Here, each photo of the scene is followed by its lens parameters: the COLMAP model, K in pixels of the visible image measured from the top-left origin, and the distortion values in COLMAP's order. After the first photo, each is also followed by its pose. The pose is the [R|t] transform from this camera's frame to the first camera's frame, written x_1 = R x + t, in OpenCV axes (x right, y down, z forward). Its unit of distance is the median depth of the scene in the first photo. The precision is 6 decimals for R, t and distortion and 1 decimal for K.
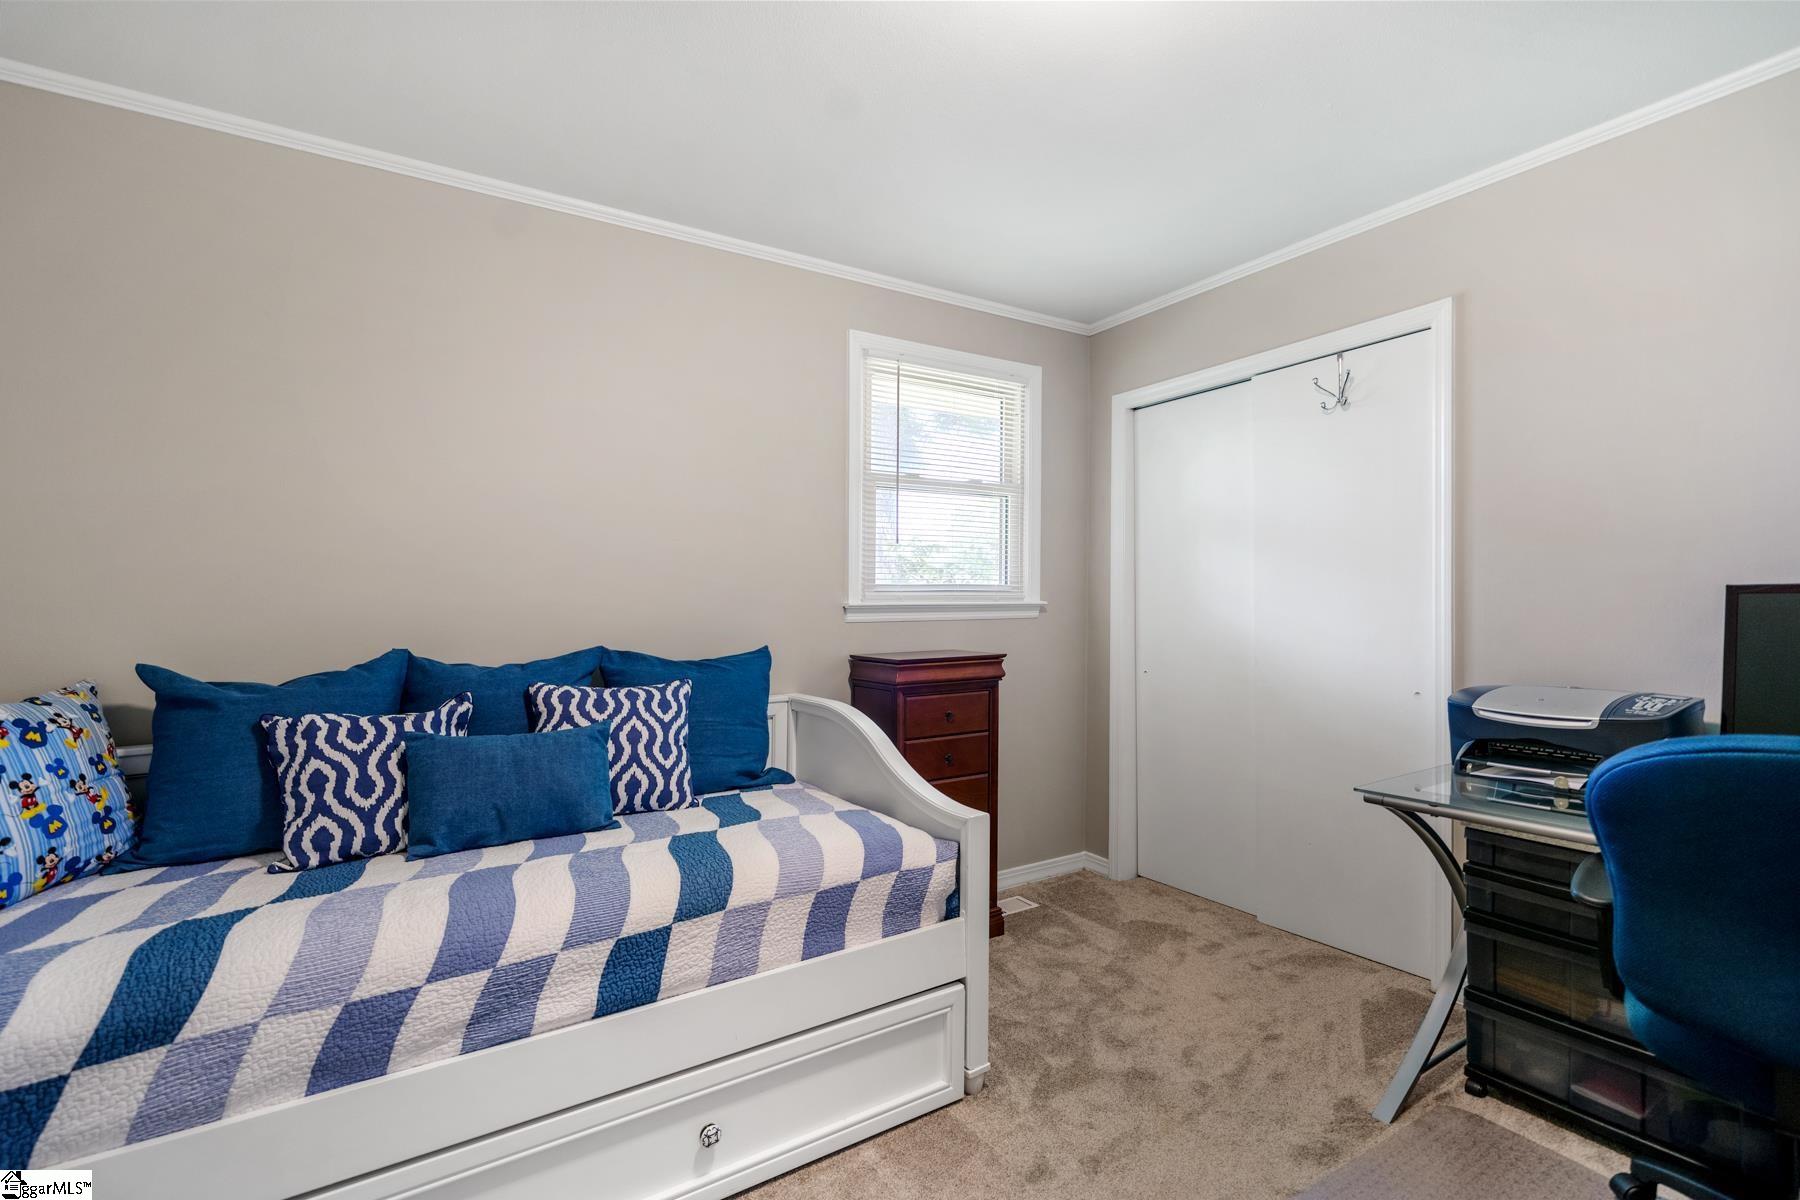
lens RADIAL K [[819.7, 0, 900.4], [0, 819.7, 603.4], [0, 0, 1]] dist [-0.001417, 0.000789]
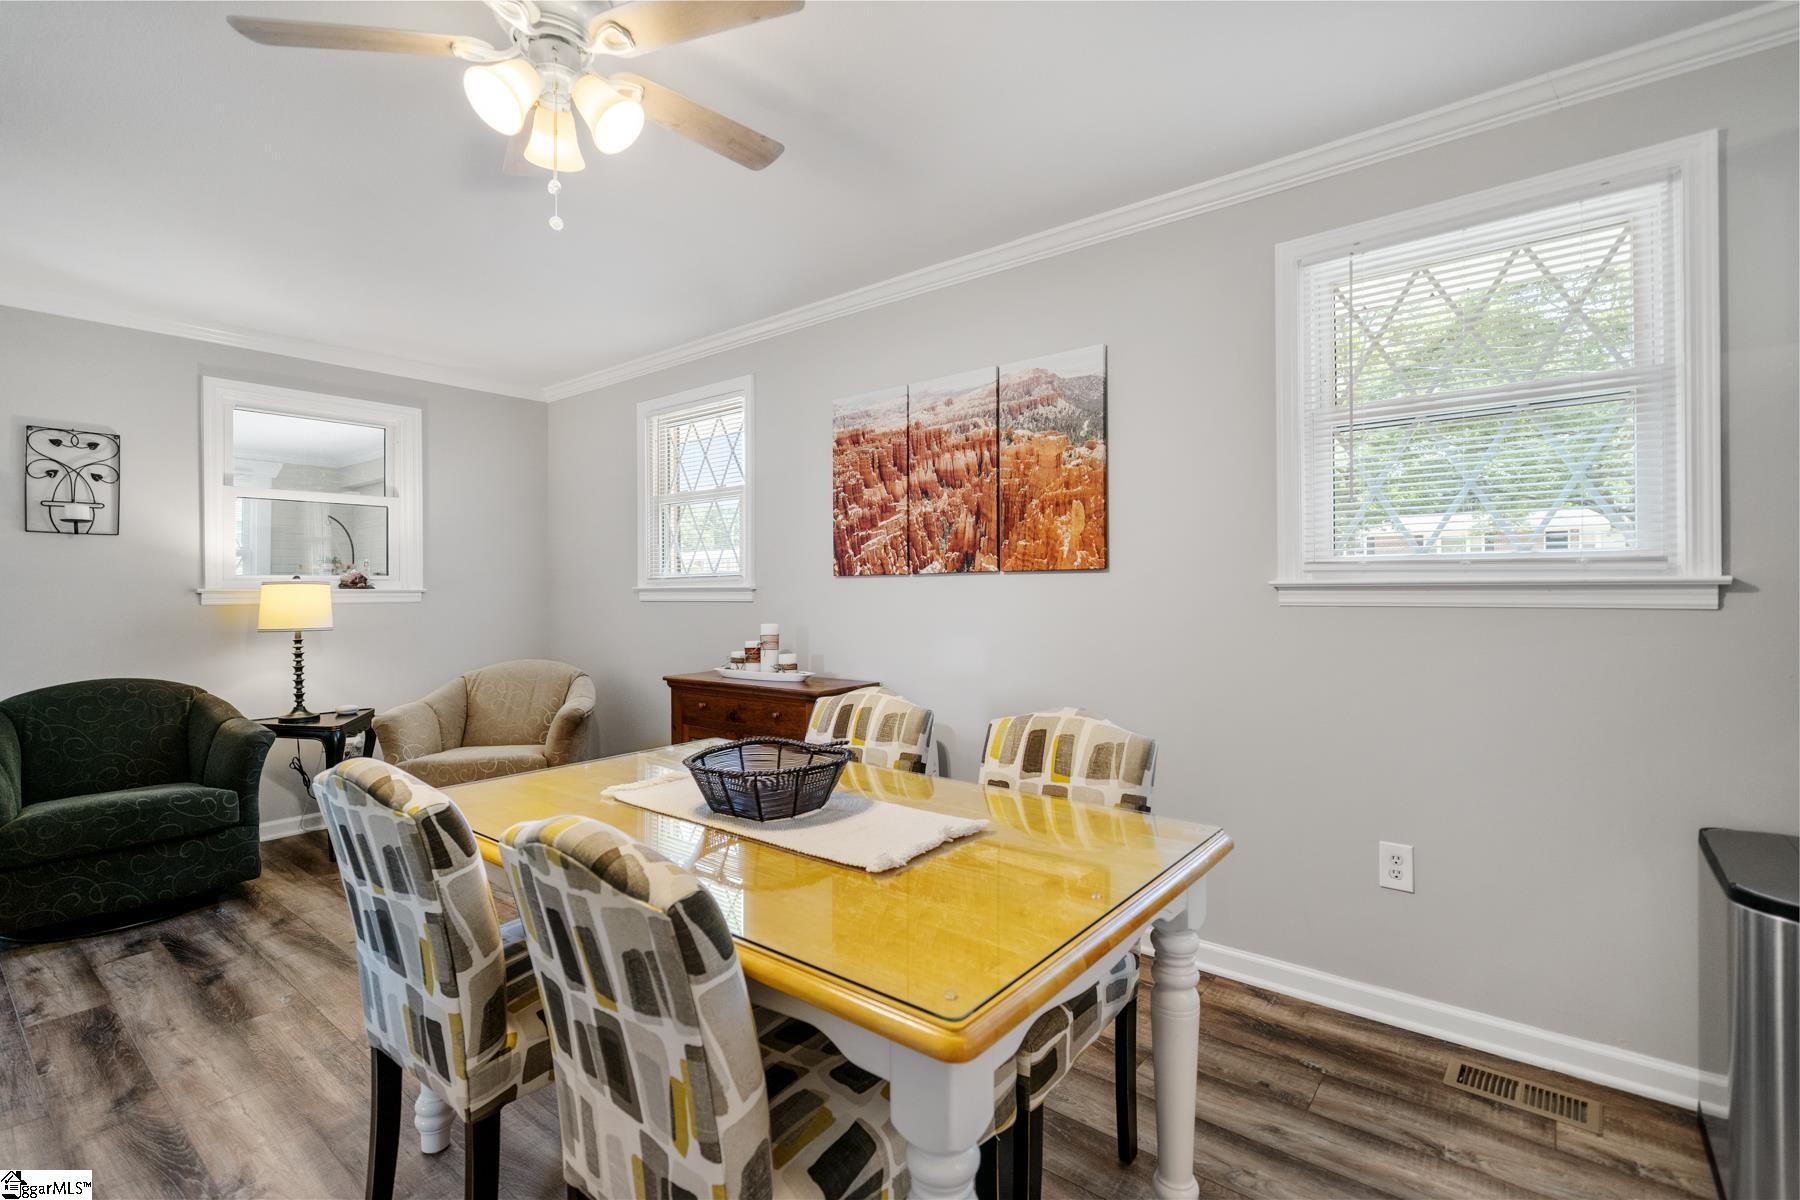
lens RADIAL K [[819.7, 0, 901.5], [0, 819.7, 586.8], [0, 0, 1]] dist [-0.001417, 0.000789]
pose [[0.318826, 0.005180, -0.947799, 0.591786], [0.007326, 0.999942, 0.007930, -0.004136], [0.947785, -0.009471, 0.318770, 0.384419]]
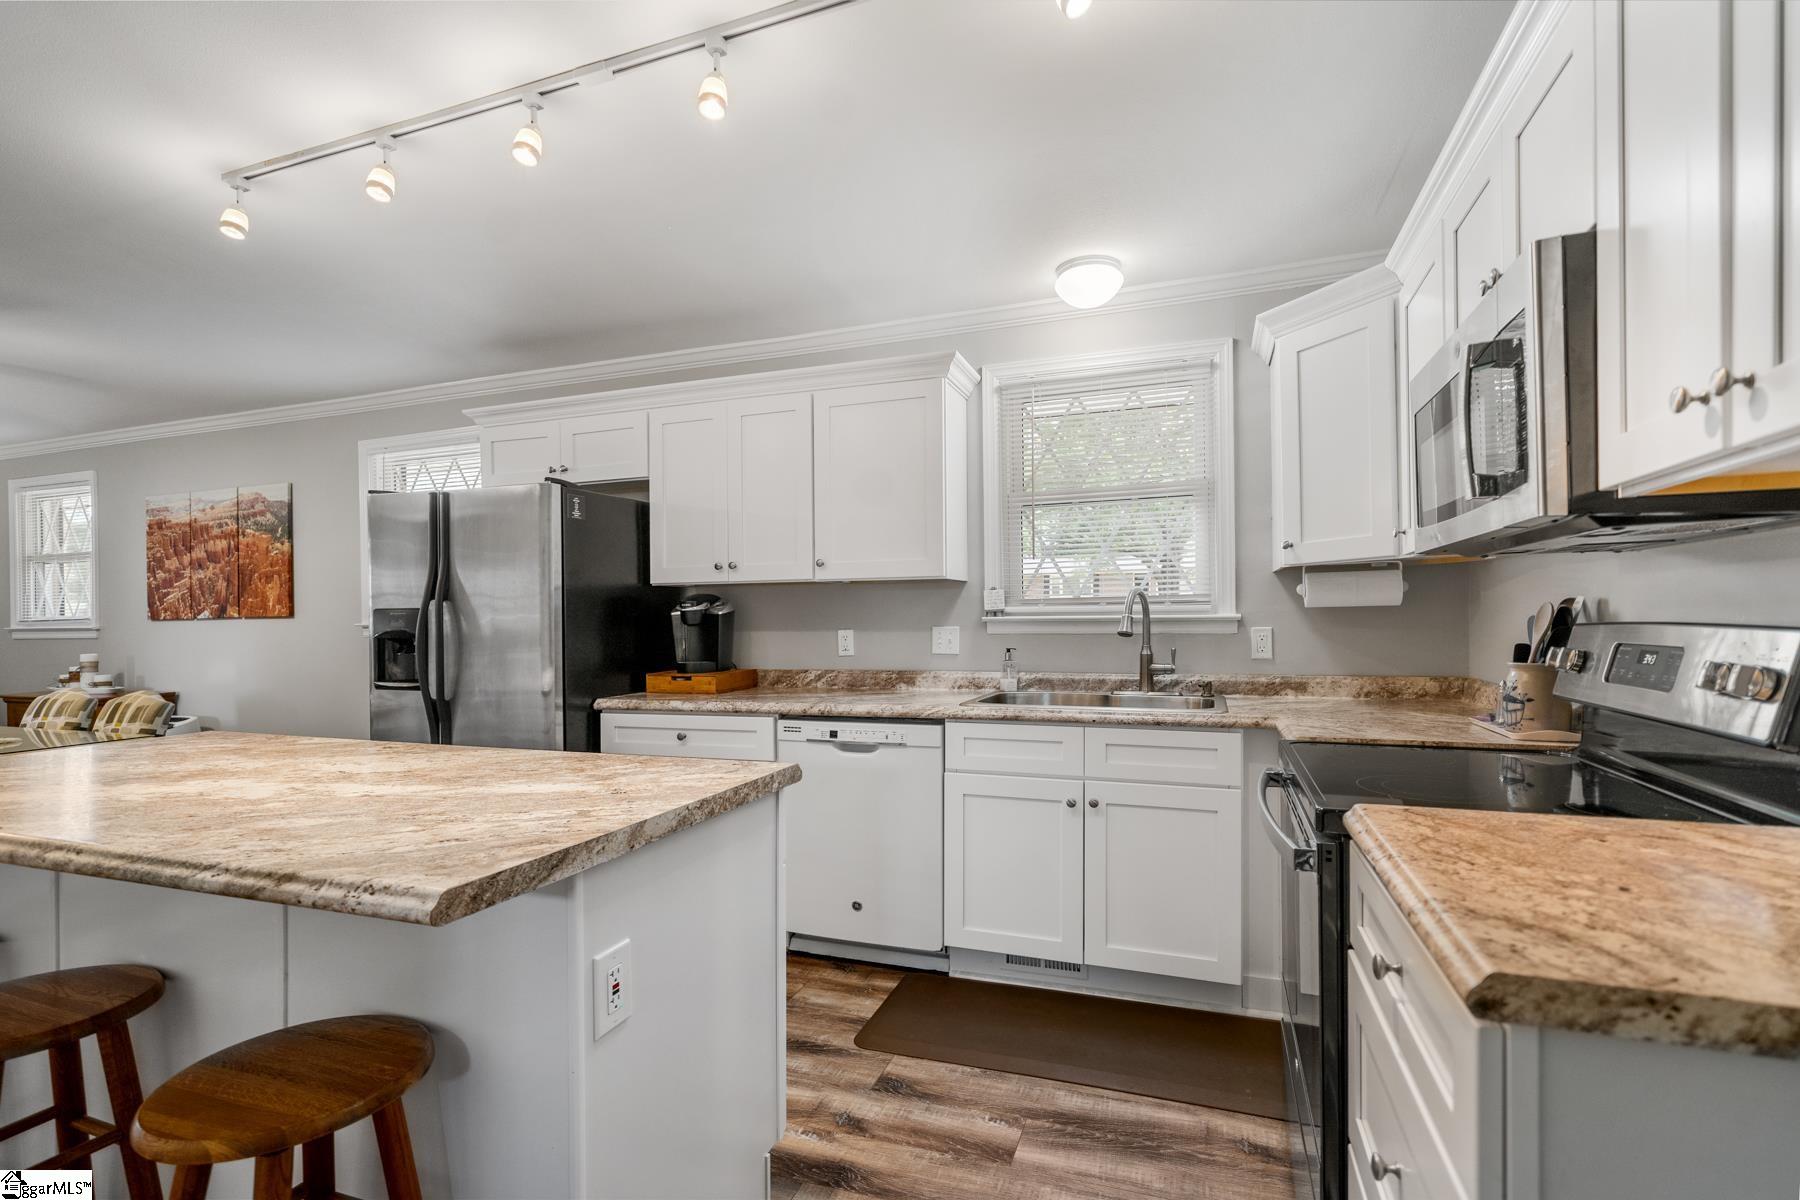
lens RADIAL K [[819.7, 0, 910.6], [0, 819.7, 615.5], [0, 0, 1]] dist [-0.001417, 0.000789]
pose [[0.616157, -0.003438, -0.787616, 1.038951], [0.006927, 0.999975, 0.001054, -0.006708], [0.787593, -0.006105, 0.616165, 0.573254]]
